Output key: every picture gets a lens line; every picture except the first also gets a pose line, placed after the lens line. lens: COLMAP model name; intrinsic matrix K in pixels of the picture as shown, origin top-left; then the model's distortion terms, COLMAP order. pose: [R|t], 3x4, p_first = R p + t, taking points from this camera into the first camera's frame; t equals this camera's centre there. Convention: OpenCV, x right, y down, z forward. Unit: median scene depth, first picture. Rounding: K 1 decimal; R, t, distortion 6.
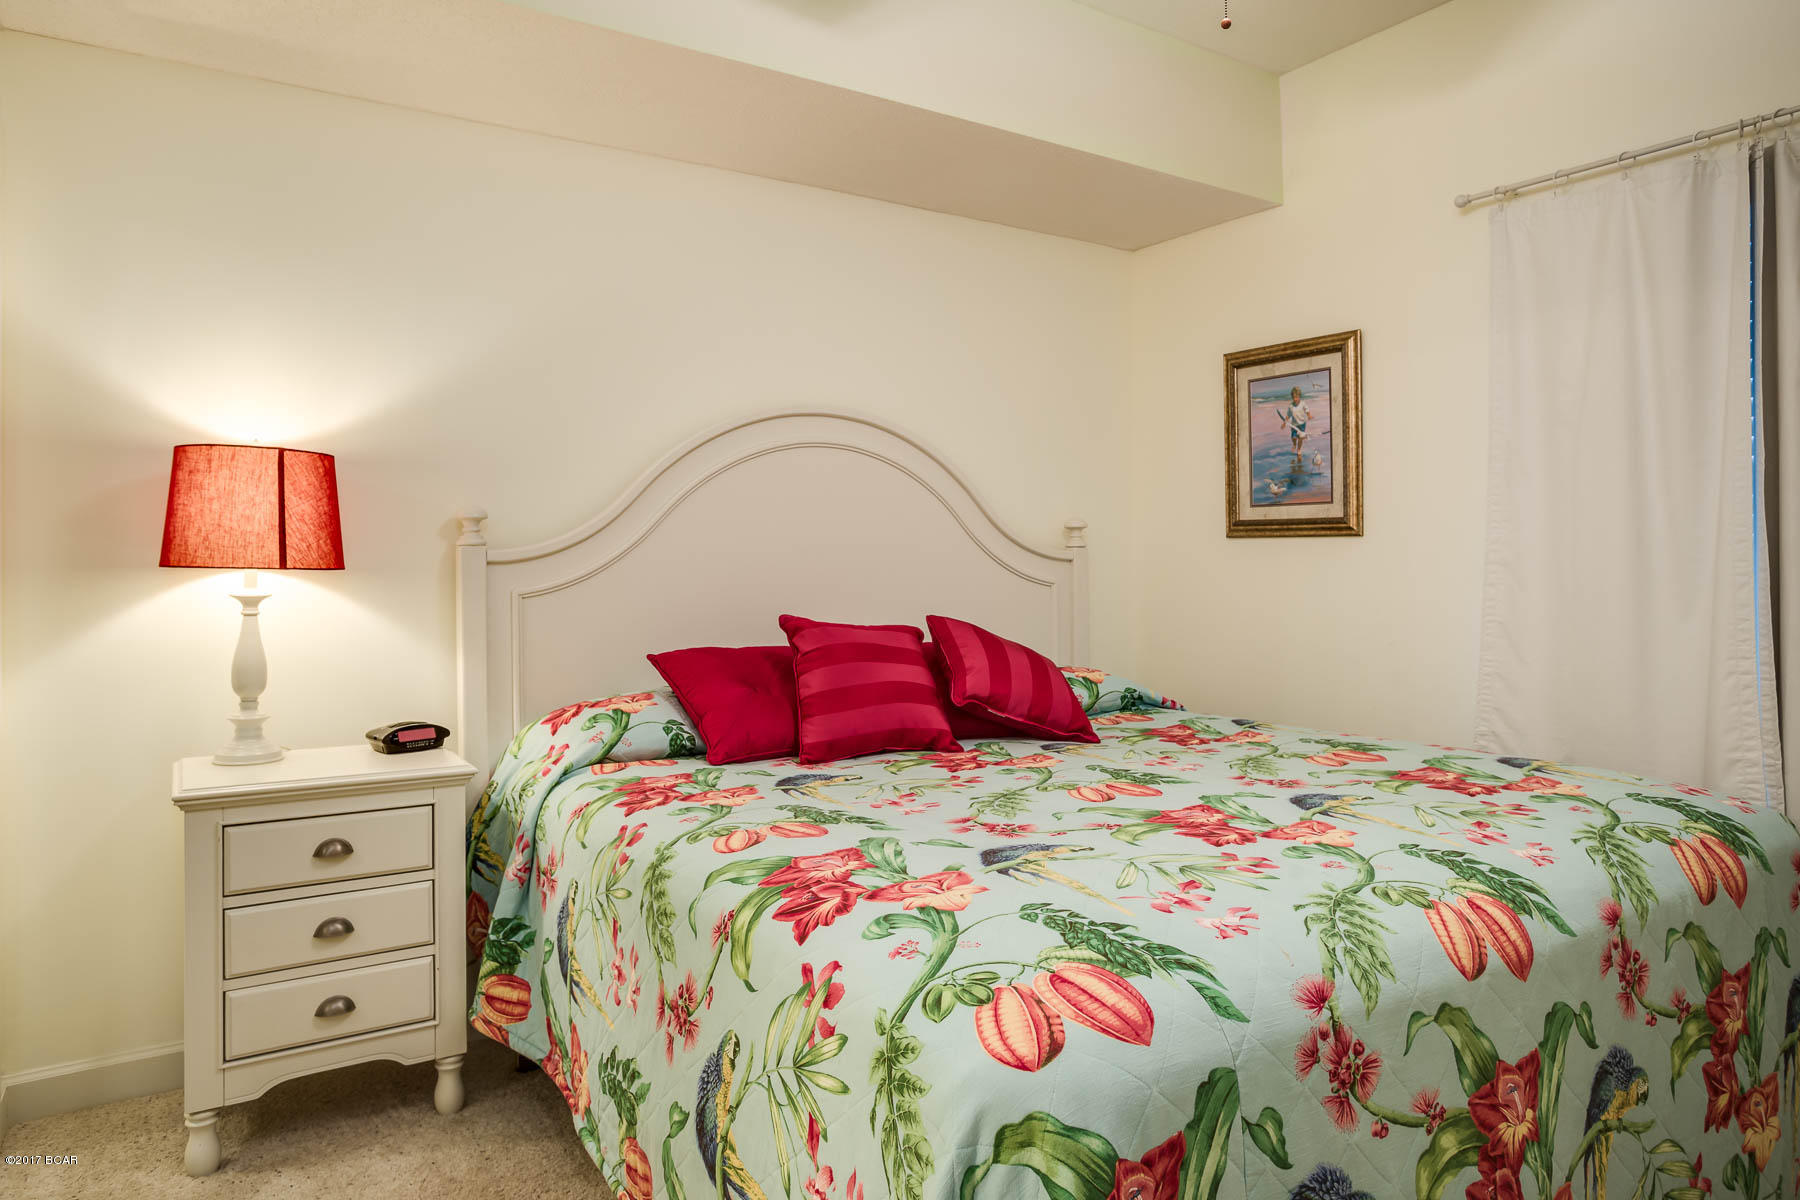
lens RADIAL K [[1123.0, 0, 900.3], [0, 1123.0, 591.4], [0, 0, 1]] dist [0.006135, 0.002701]
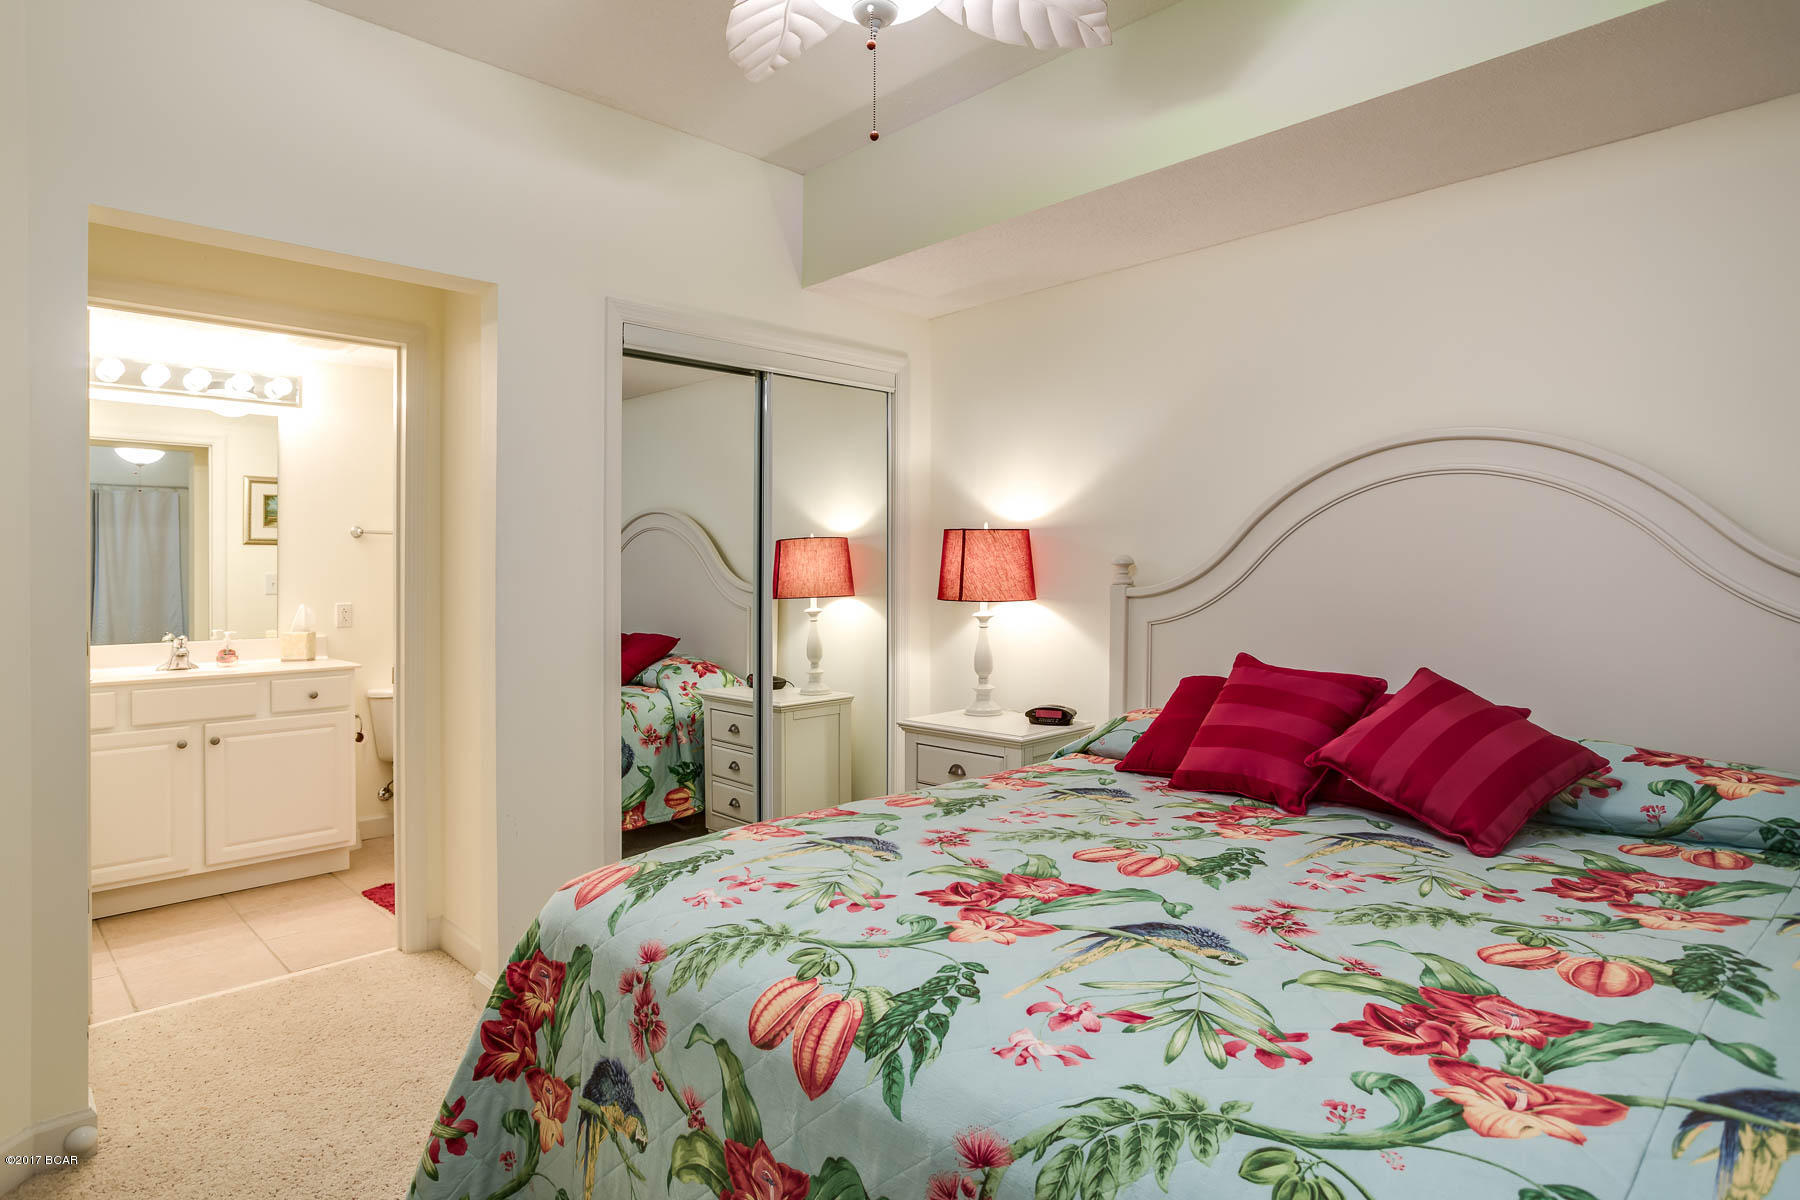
lens RADIAL K [[1036.3, 0, 900.1], [0, 1036.3, 611.4], [0, 0, 1]] dist [0.000068, 0.000208]
pose [[0.141865, 0.028911, -0.989464, 1.357548], [-0.002061, 0.999580, 0.028911, -0.071688], [0.989884, -0.002063, 0.141865, 0.936407]]
